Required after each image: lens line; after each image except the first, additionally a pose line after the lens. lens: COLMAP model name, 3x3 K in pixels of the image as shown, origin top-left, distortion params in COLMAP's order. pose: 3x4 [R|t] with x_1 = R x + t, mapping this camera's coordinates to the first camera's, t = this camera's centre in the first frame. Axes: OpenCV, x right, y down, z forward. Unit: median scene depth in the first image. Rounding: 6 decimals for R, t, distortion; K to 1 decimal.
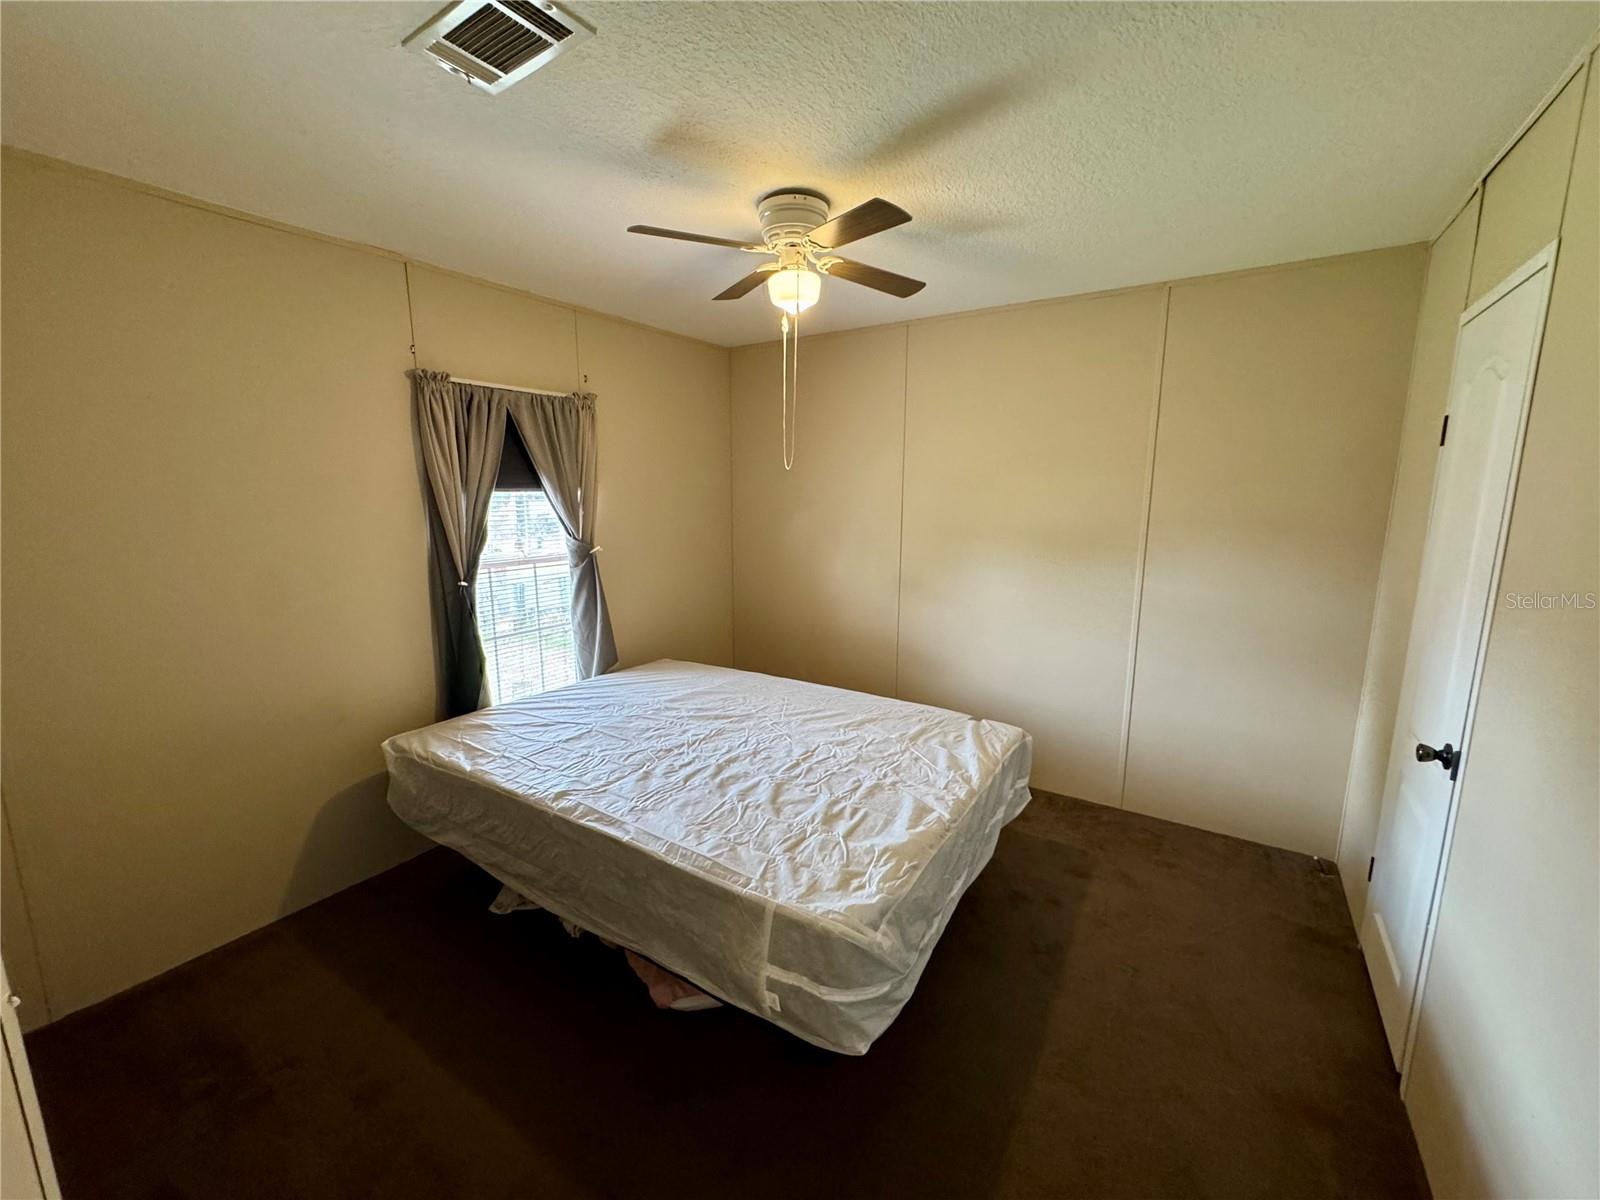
lens RADIAL K [[642.1, 0, 799.5], [0, 642.1, 597.7], [0, 0, 1]] dist [-0.002115, 0.000360]
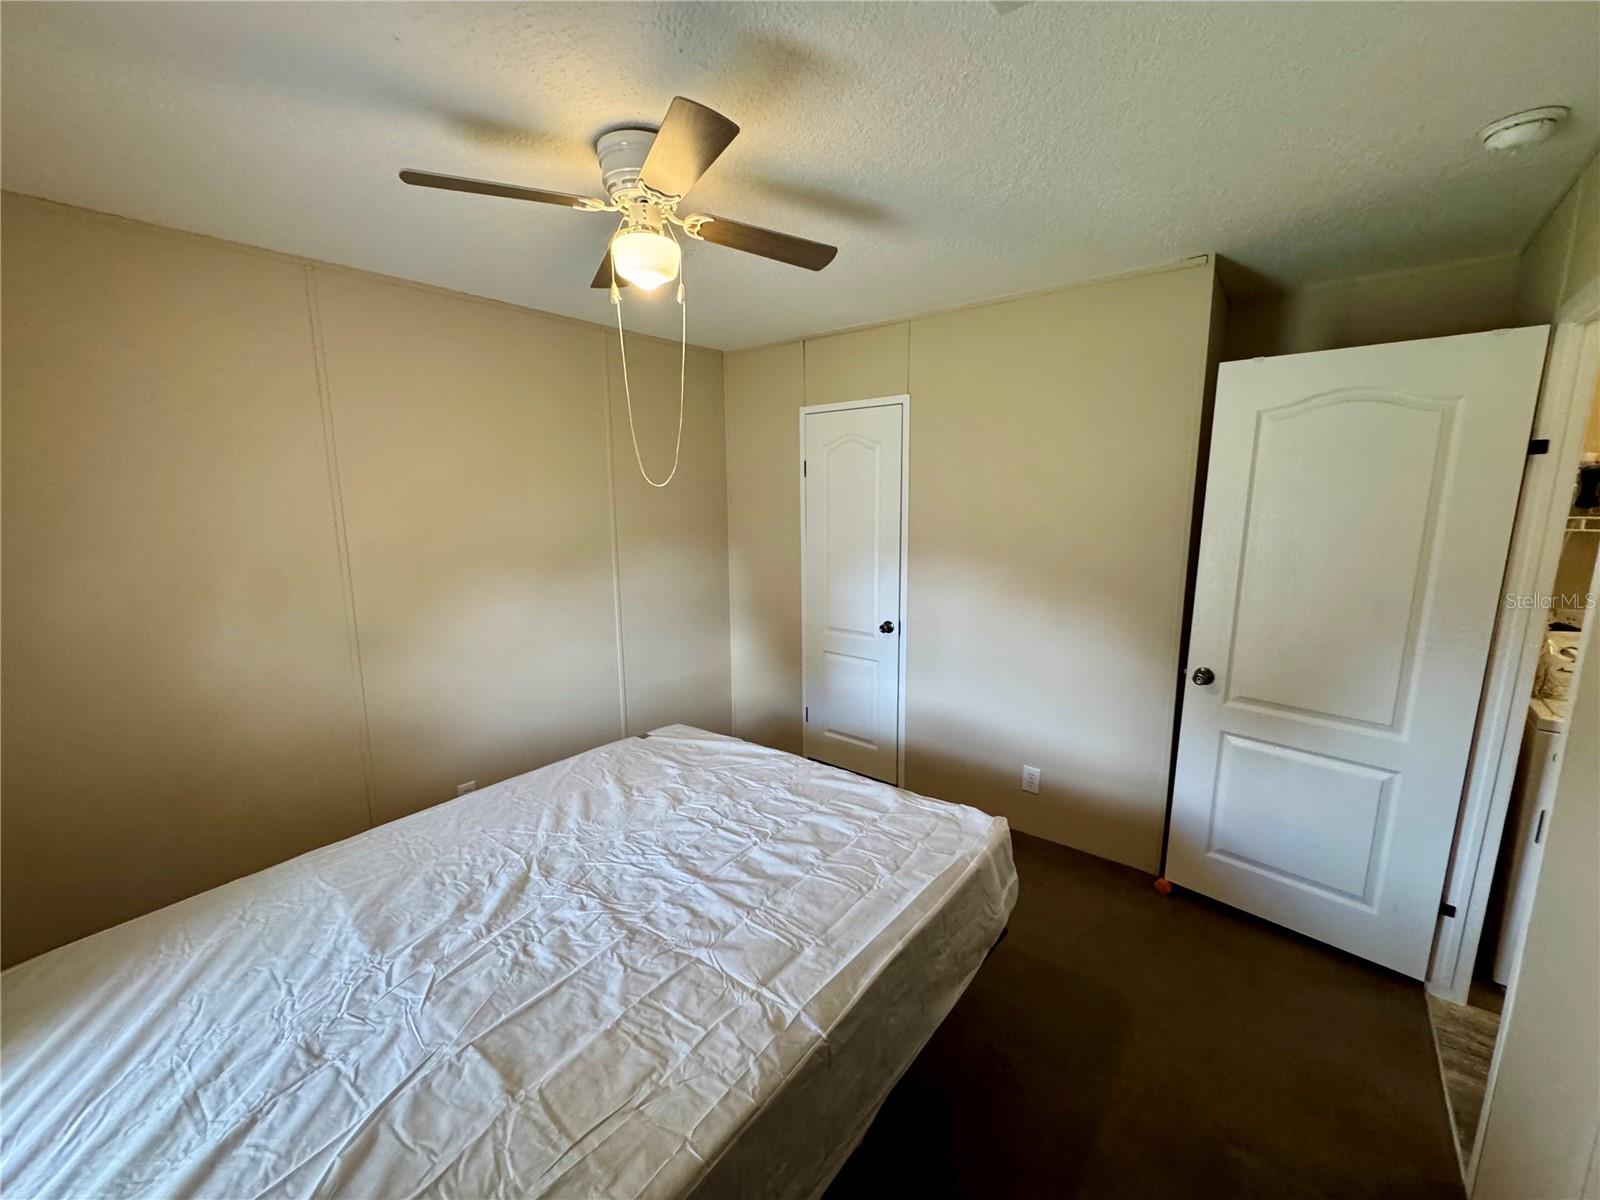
lens RADIAL K [[642.1, 0, 799.5], [0, 642.1, 597.7], [0, 0, 1]] dist [-0.002115, 0.000360]
pose [[0.096040, -0.165358, 0.981546, -0.735924], [0.172880, 0.973889, 0.147152, -0.141229], [-0.980249, 0.155557, 0.122119, 0.699806]]
